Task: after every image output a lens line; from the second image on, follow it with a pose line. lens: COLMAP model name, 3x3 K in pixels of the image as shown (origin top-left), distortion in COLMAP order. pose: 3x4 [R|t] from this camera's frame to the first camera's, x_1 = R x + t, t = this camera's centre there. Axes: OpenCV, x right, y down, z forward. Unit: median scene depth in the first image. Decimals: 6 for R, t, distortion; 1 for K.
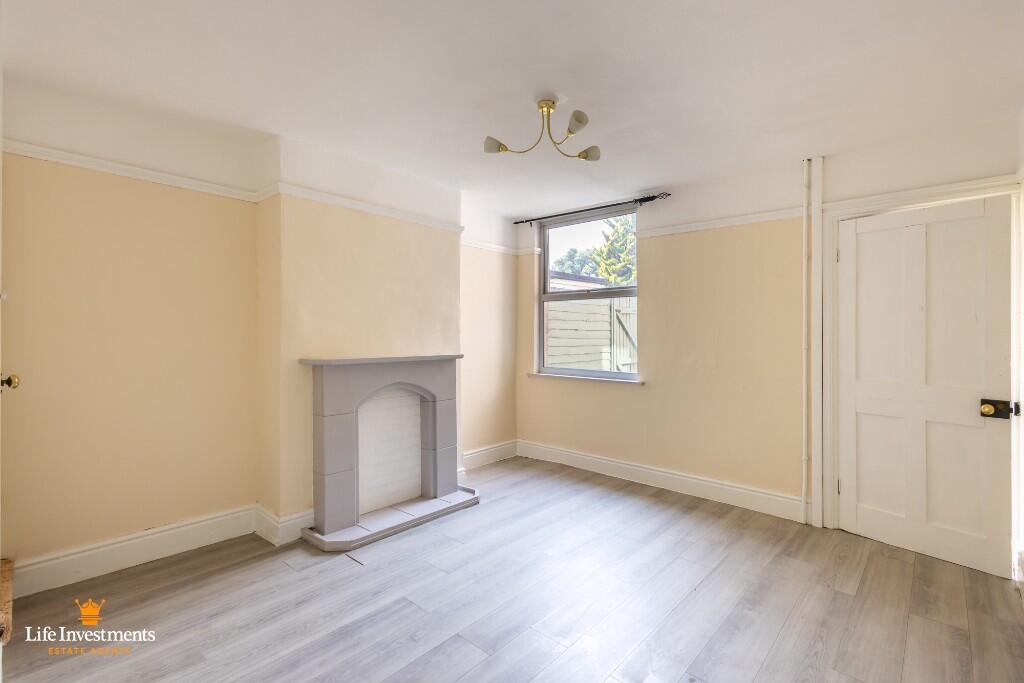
lens RADIAL K [[467.7, 0, 512.0], [0, 467.7, 341.5], [0, 0, 1]] dist [0.009904, -0.000991]
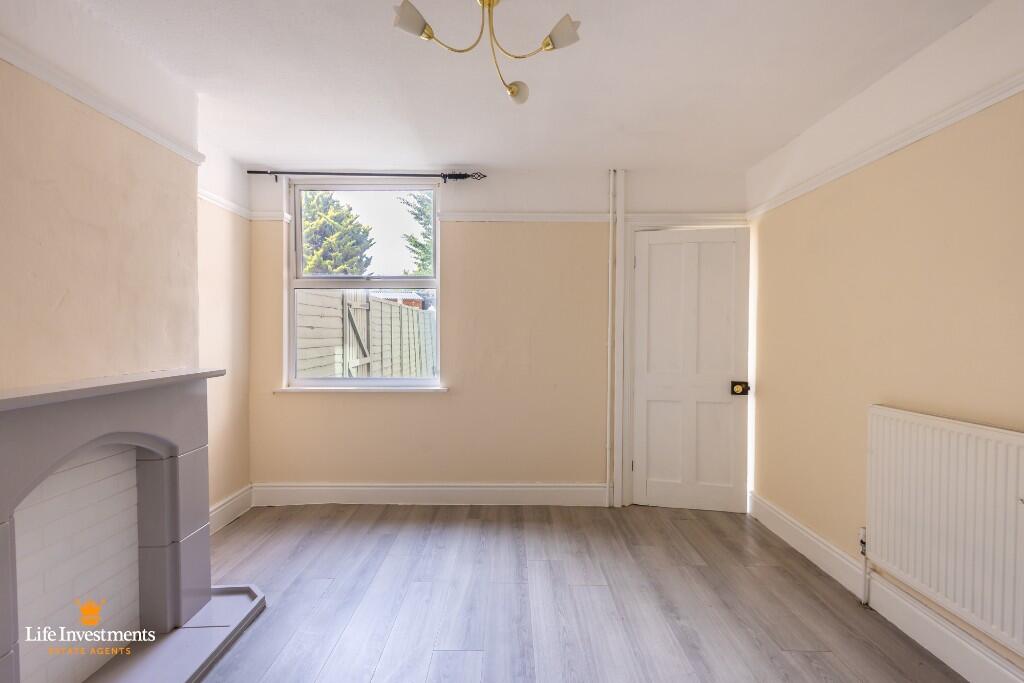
lens RADIAL K [[467.7, 0, 512.0], [0, 467.7, 341.5], [0, 0, 1]] dist [0.009904, -0.000991]
pose [[0.743942, -0.018105, 0.667999, -0.247108], [0.013245, 0.999836, 0.012348, -0.010237], [-0.668113, -0.000339, 0.744060, 0.329886]]
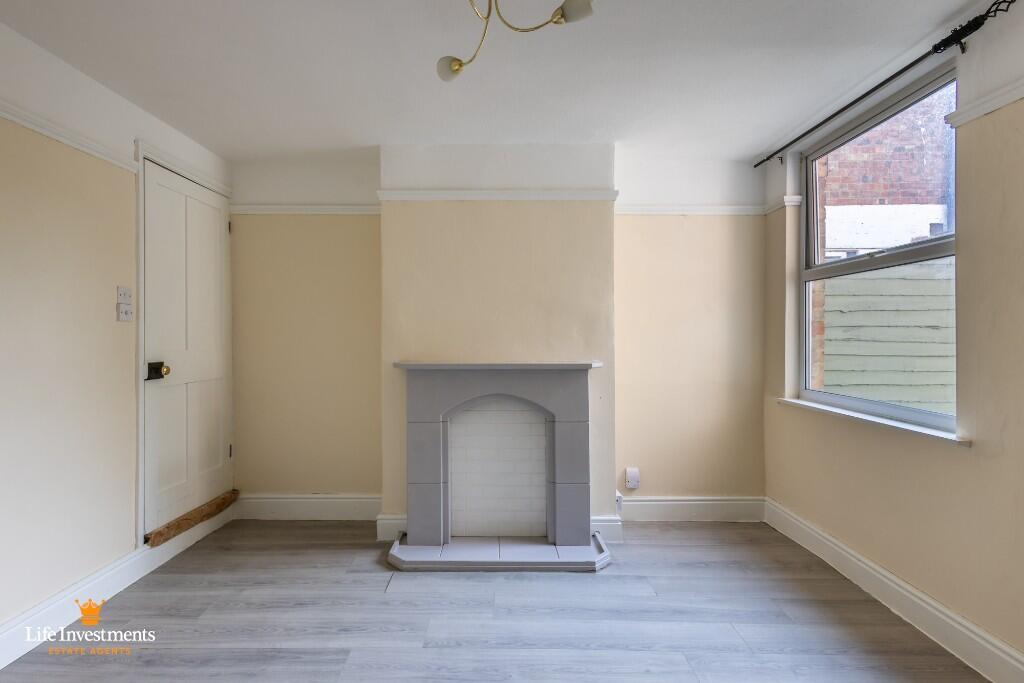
lens RADIAL K [[475.3, 0, 496.8], [0, 475.3, 342.4], [0, 0, 1]] dist [0.011099, -0.000301]
pose [[0.661260, 0.007993, -0.750114, 0.389506], [-0.007953, 0.999962, 0.003645, -0.008382], [0.750114, 0.003555, 0.661299, 0.418160]]
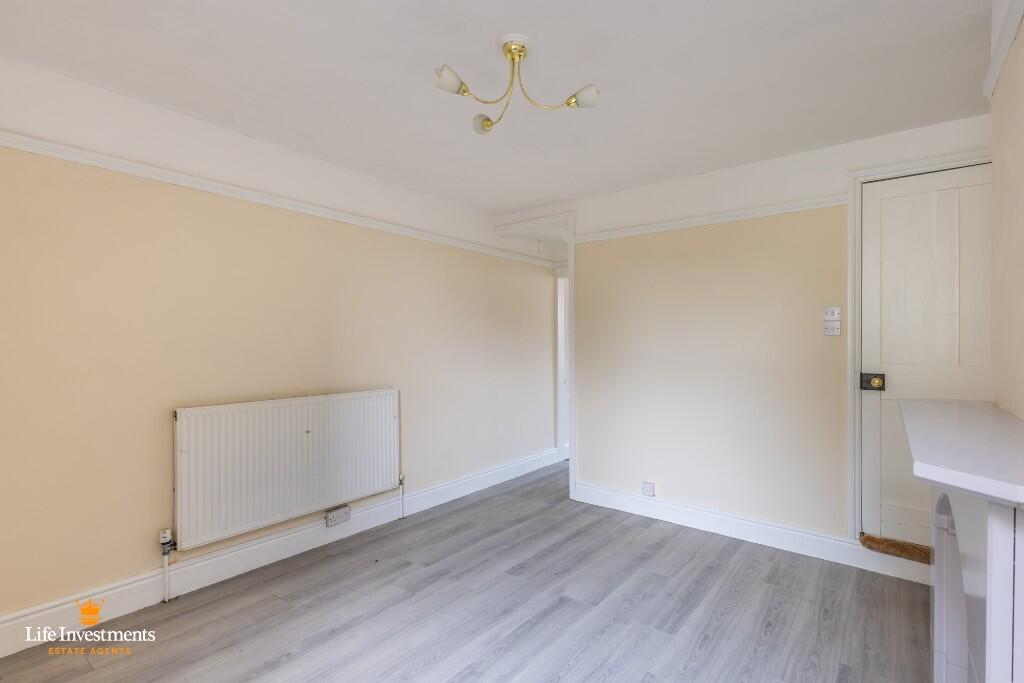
lens RADIAL K [[479.9, 0, 553.7], [0, 479.9, 343.7], [0, 0, 1]] dist [0.012724, -0.000049]
pose [[-0.991701, -0.012428, -0.127960, 0.085794], [-0.013824, 0.999854, 0.010027, -0.021894], [0.127817, 0.011713, -0.991729, 1.269574]]
